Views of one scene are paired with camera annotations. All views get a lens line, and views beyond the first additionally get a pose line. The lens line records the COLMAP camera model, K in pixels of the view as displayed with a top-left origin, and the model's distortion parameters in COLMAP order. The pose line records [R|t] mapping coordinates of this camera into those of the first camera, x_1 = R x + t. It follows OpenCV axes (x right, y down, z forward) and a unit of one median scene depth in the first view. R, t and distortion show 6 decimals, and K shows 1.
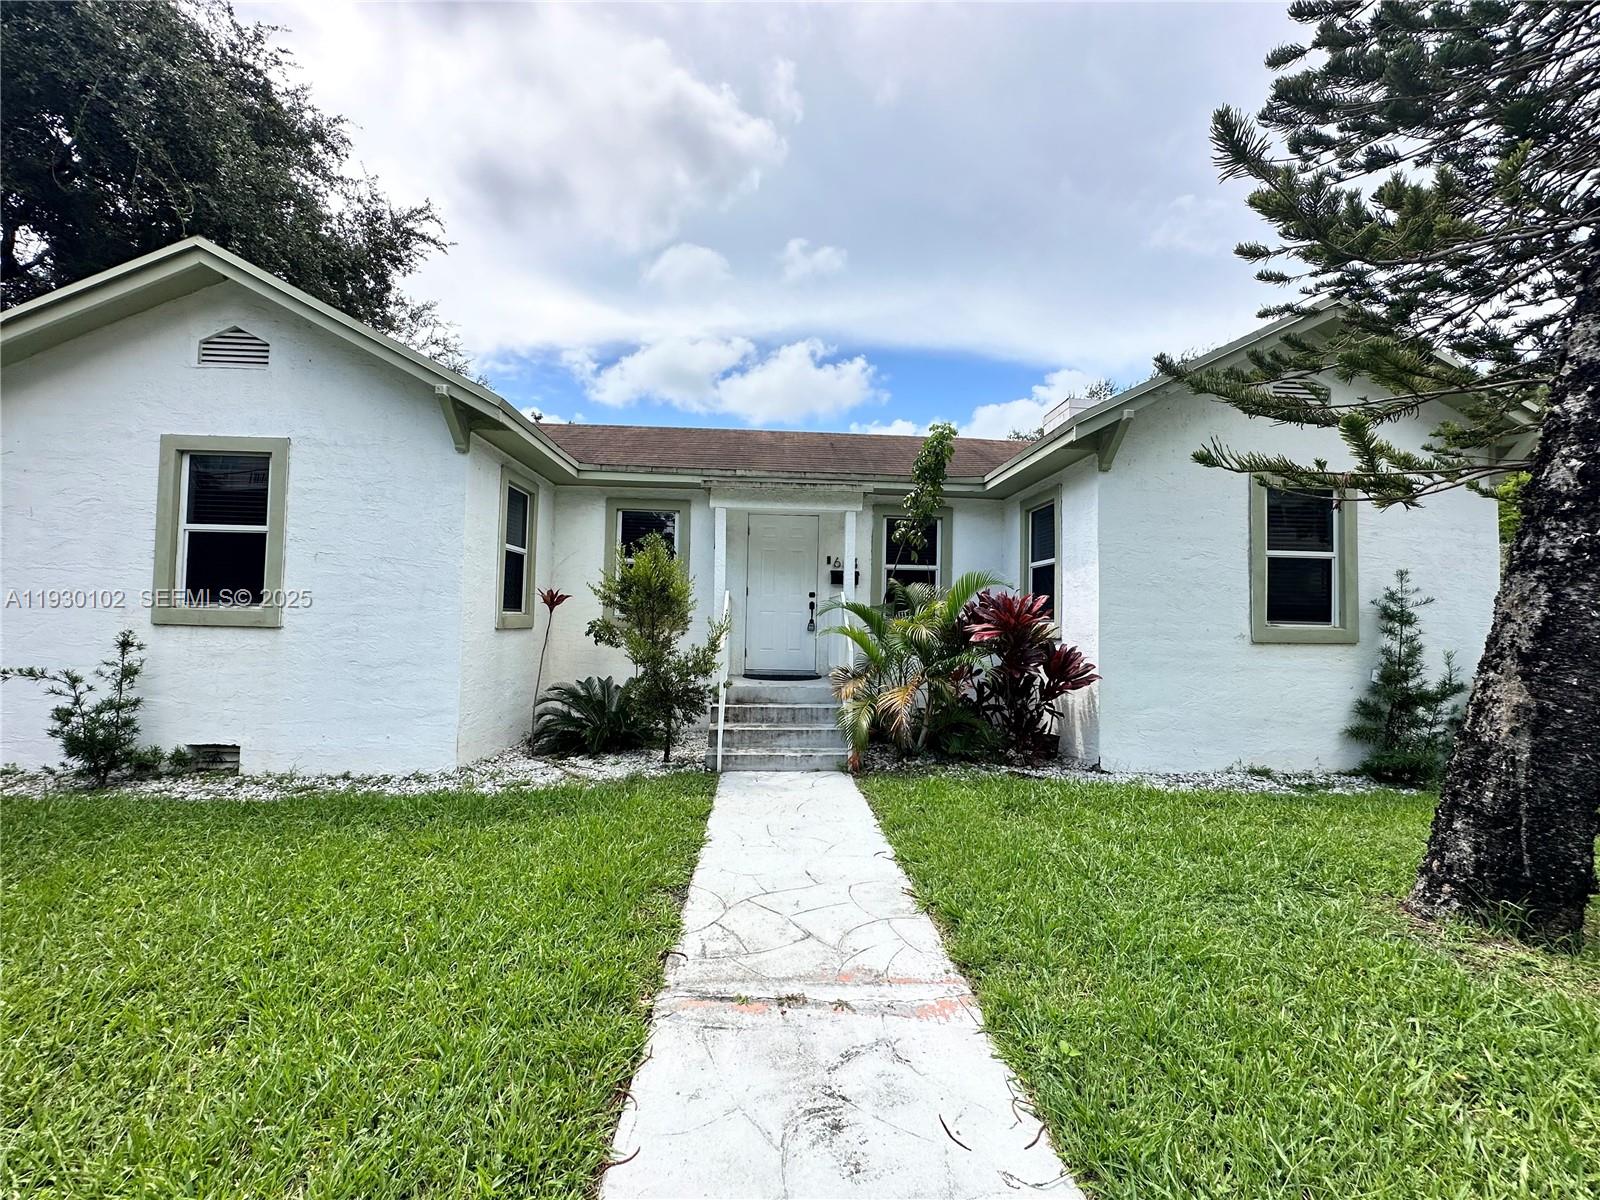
lens RADIAL K [[638.8, 0, 798.7], [0, 638.8, 600.8], [0, 0, 1]] dist [-0.003011, 0.001181]
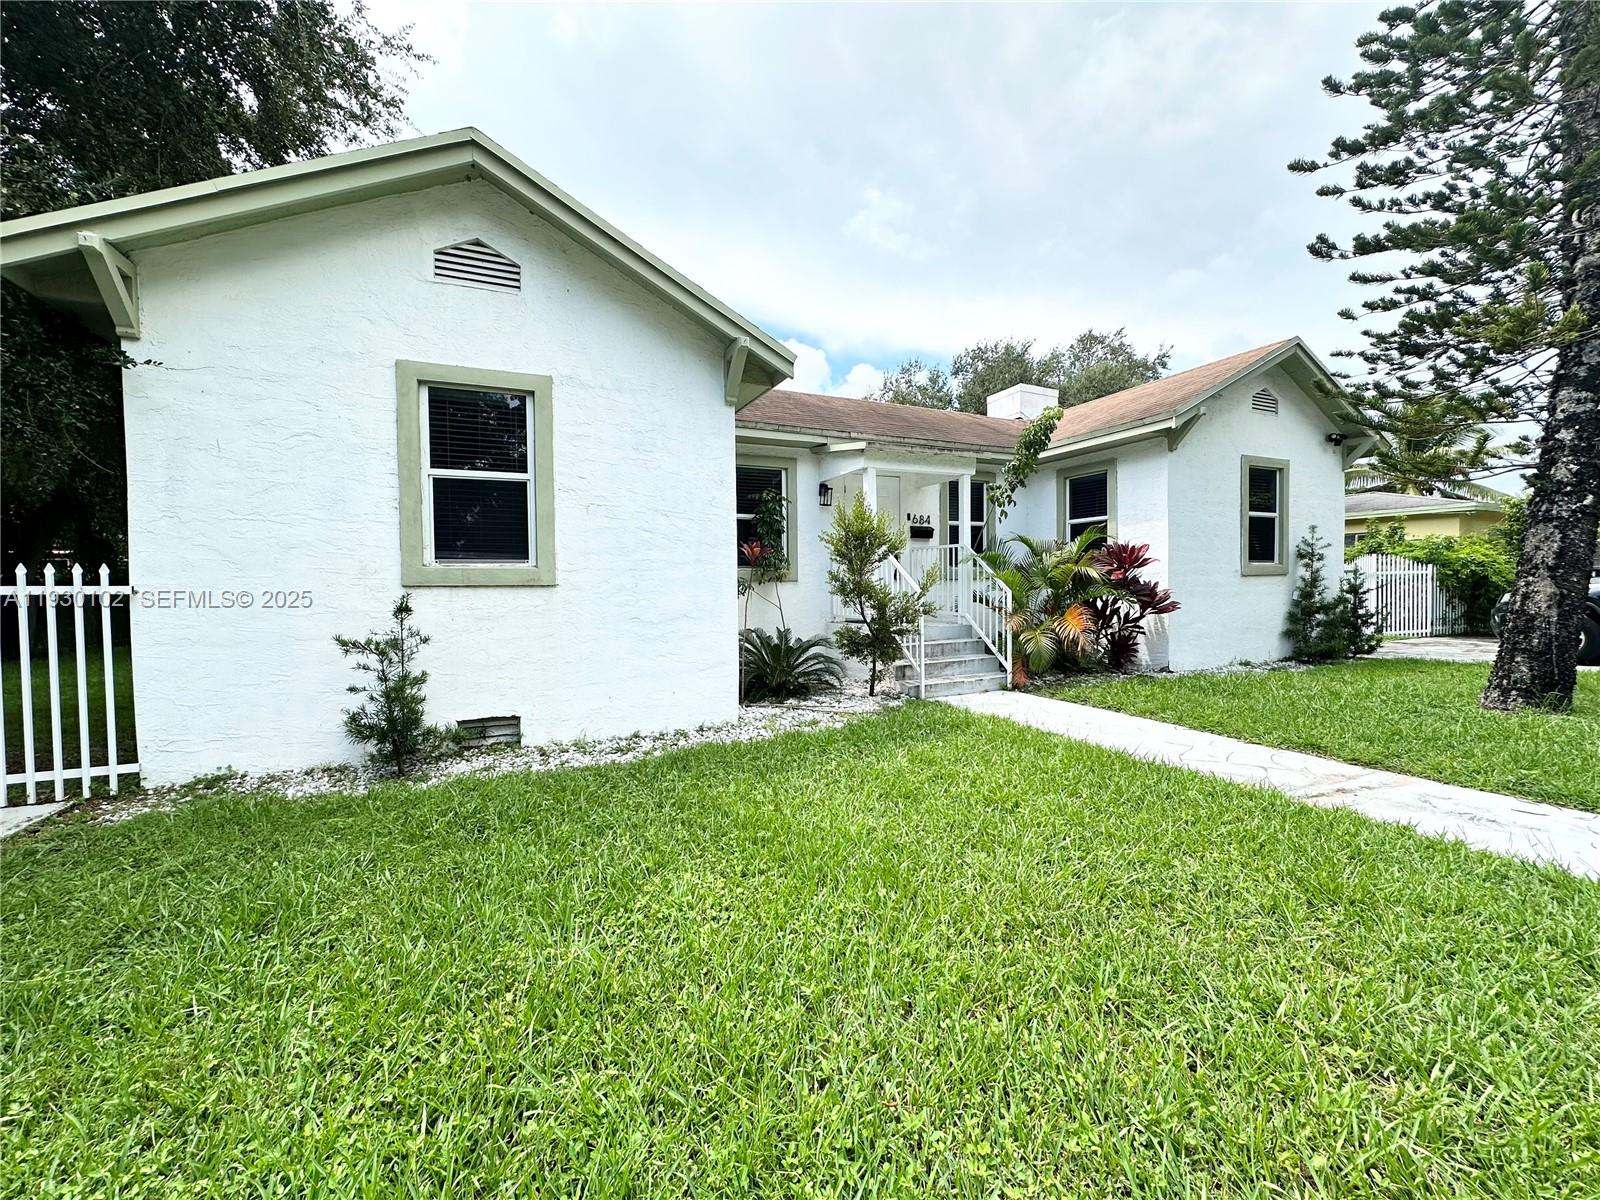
lens RADIAL K [[638.8, 0, 798.7], [0, 638.8, 600.8], [0, 0, 1]] dist [-0.003011, 0.001181]
pose [[0.932633, -0.041005, 0.358488, -0.806165], [0.018205, 0.997604, 0.066747, 0.008565], [-0.360366, -0.055724, 0.931145, 0.012778]]
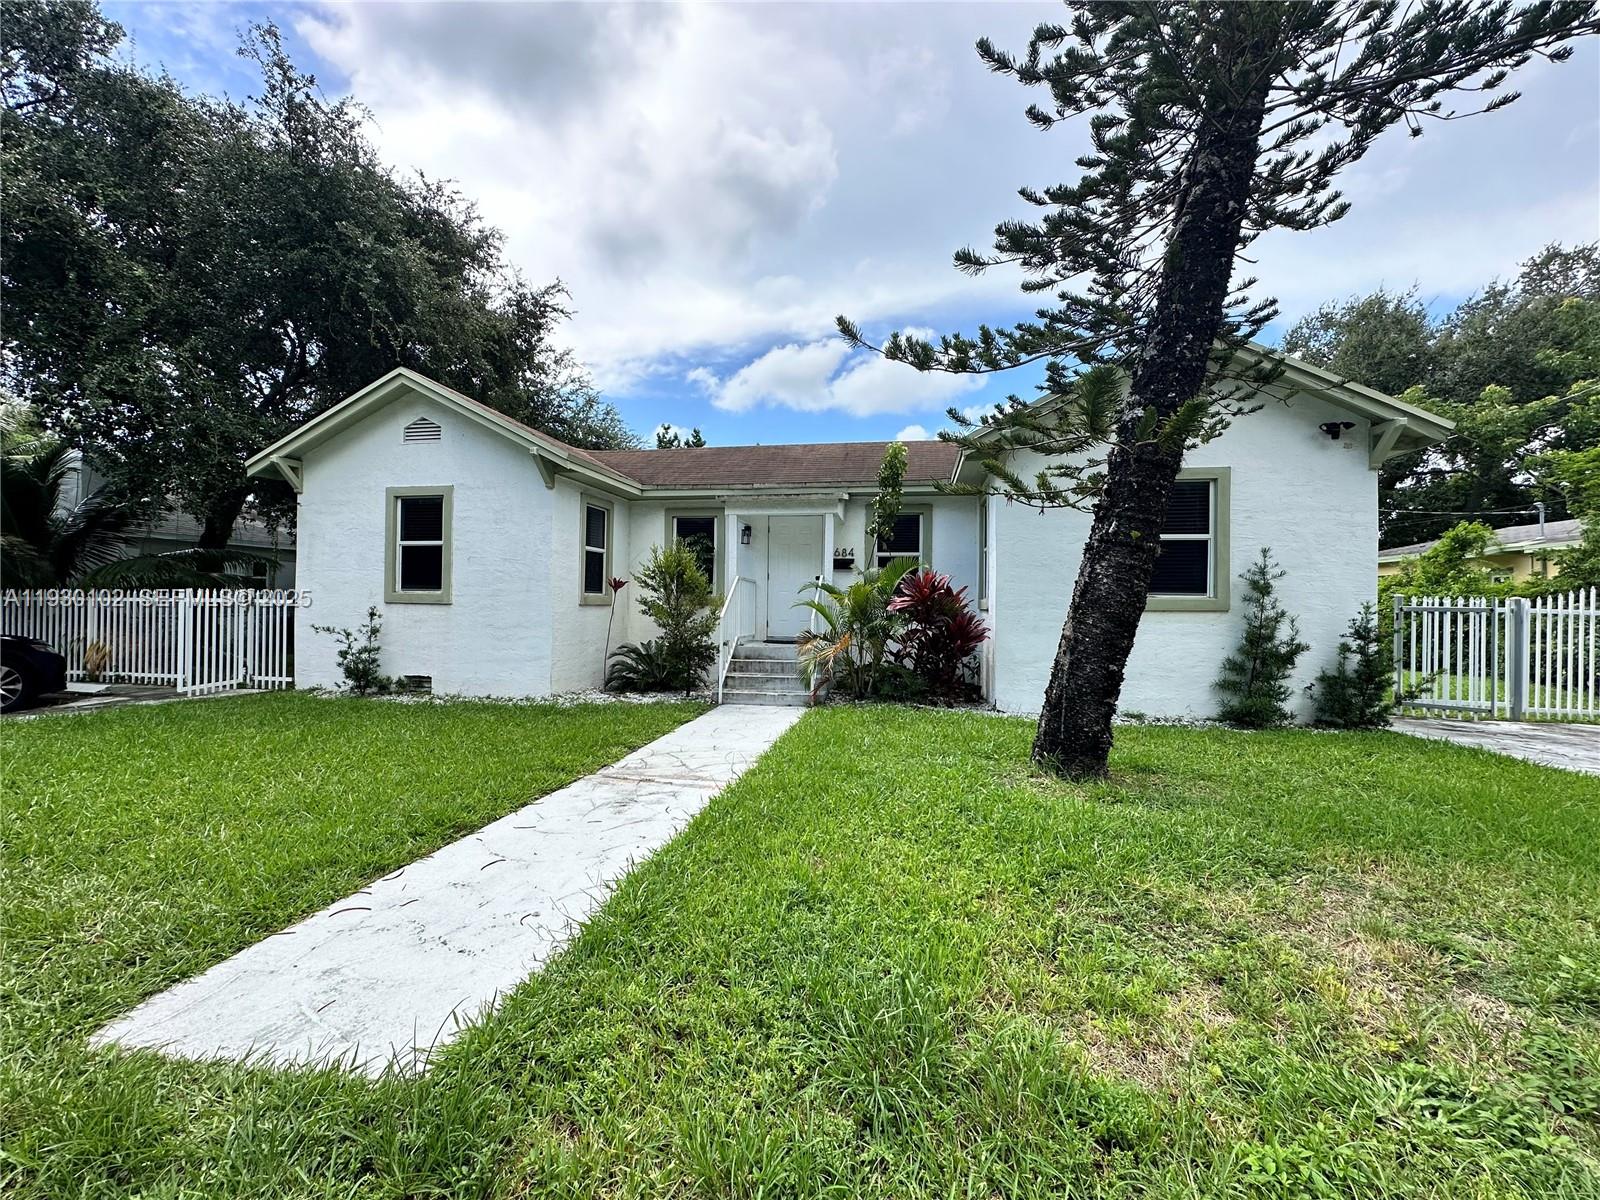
lens RADIAL K [[638.8, 0, 798.7], [0, 638.8, 600.8], [0, 0, 1]] dist [-0.003011, 0.001181]
pose [[0.974046, -0.009592, -0.226146, 0.398745], [0.014687, 0.999675, 0.020859, 0.012767], [0.225873, -0.023639, 0.973870, -0.362978]]
